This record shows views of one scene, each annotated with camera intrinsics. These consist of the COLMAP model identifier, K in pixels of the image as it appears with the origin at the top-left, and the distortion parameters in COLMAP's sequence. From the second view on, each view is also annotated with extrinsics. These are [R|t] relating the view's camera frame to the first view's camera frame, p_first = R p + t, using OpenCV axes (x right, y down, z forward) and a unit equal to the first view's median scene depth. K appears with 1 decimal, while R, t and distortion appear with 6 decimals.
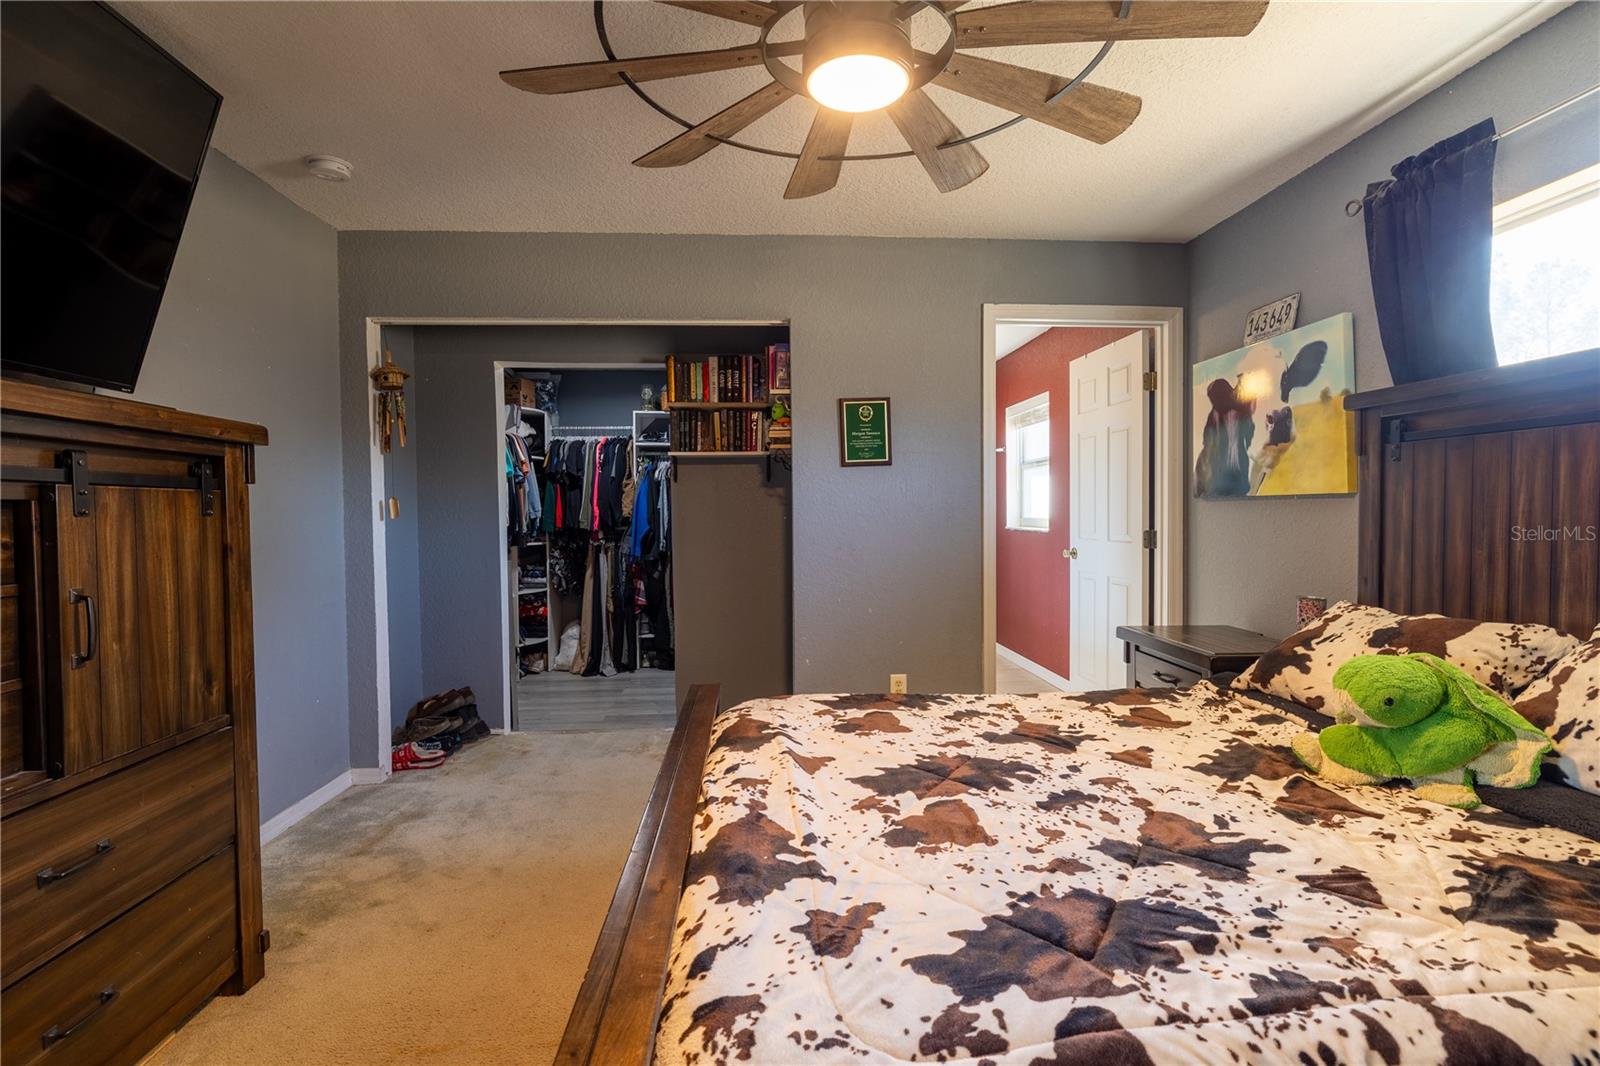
lens RADIAL K [[755.1, 0, 807.5], [0, 755.1, 528.0], [0, 0, 1]] dist [-0.008123, 0.001816]
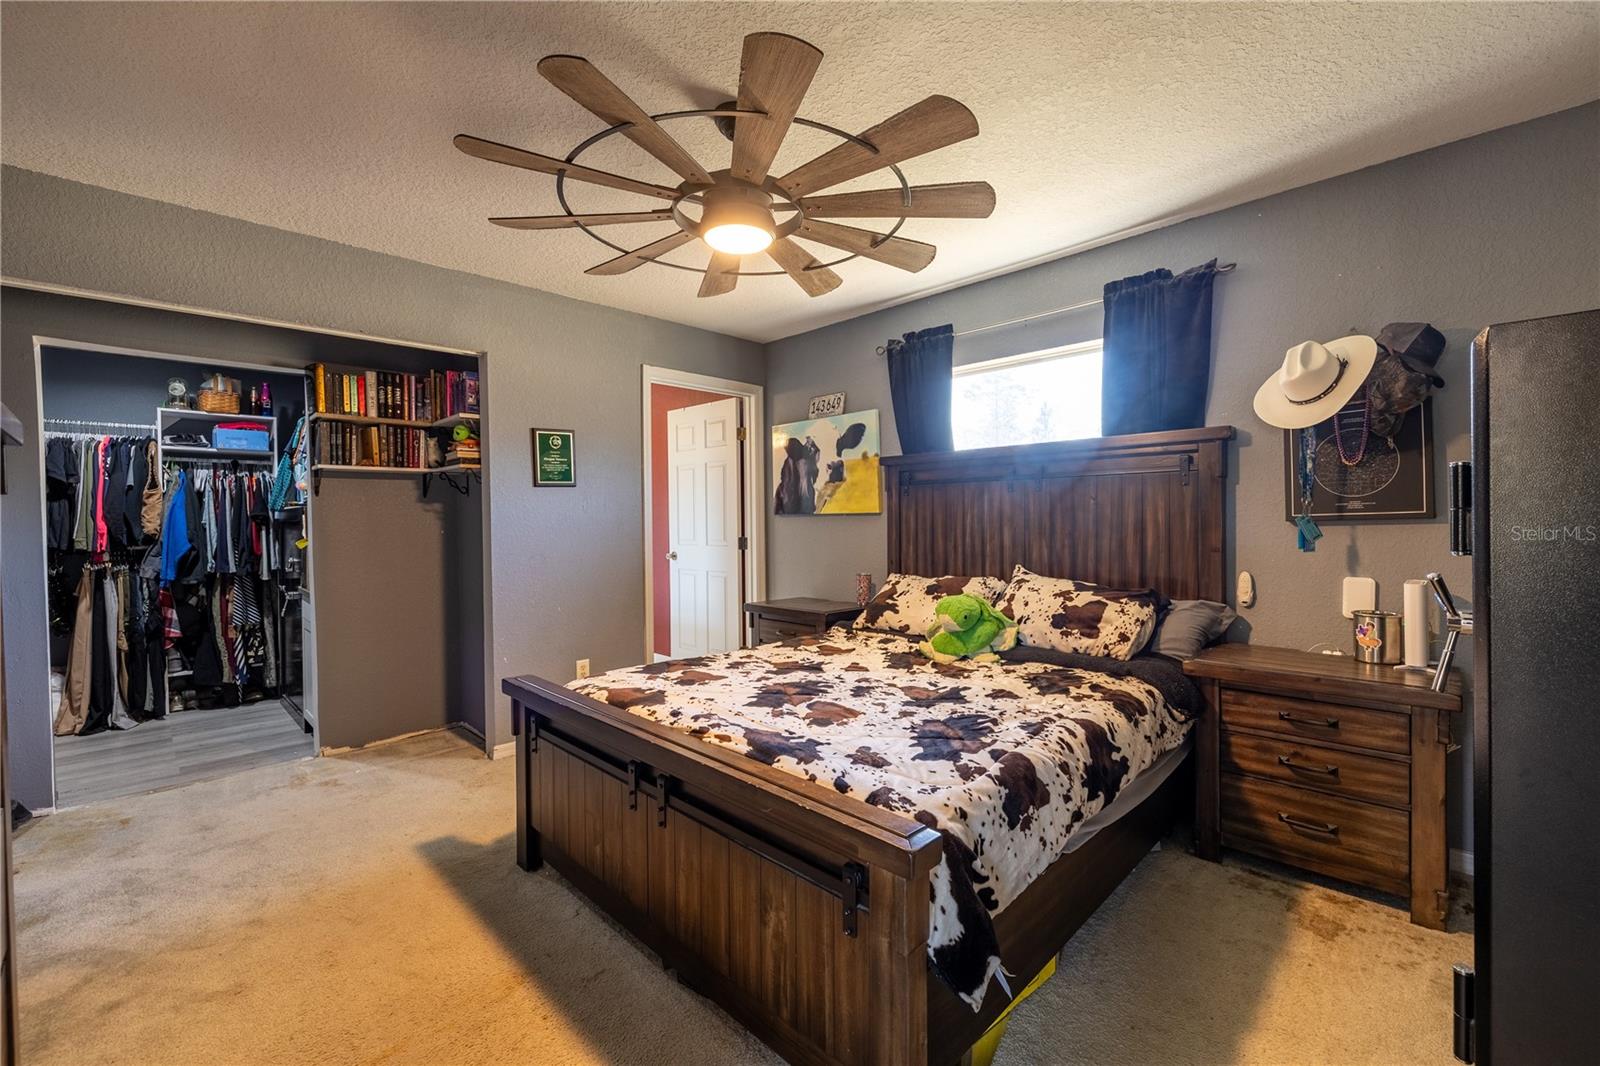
lens RADIAL K [[649.8, 0, 800.0], [0, 649.8, 533.0], [0, 0, 1]] dist [0.000173, 0.000066]
pose [[0.762806, -0.014326, 0.646468, -0.419084], [0.019811, 0.999803, -0.001219, -0.001733], [-0.646324, 0.013737, 0.762940, -0.031527]]
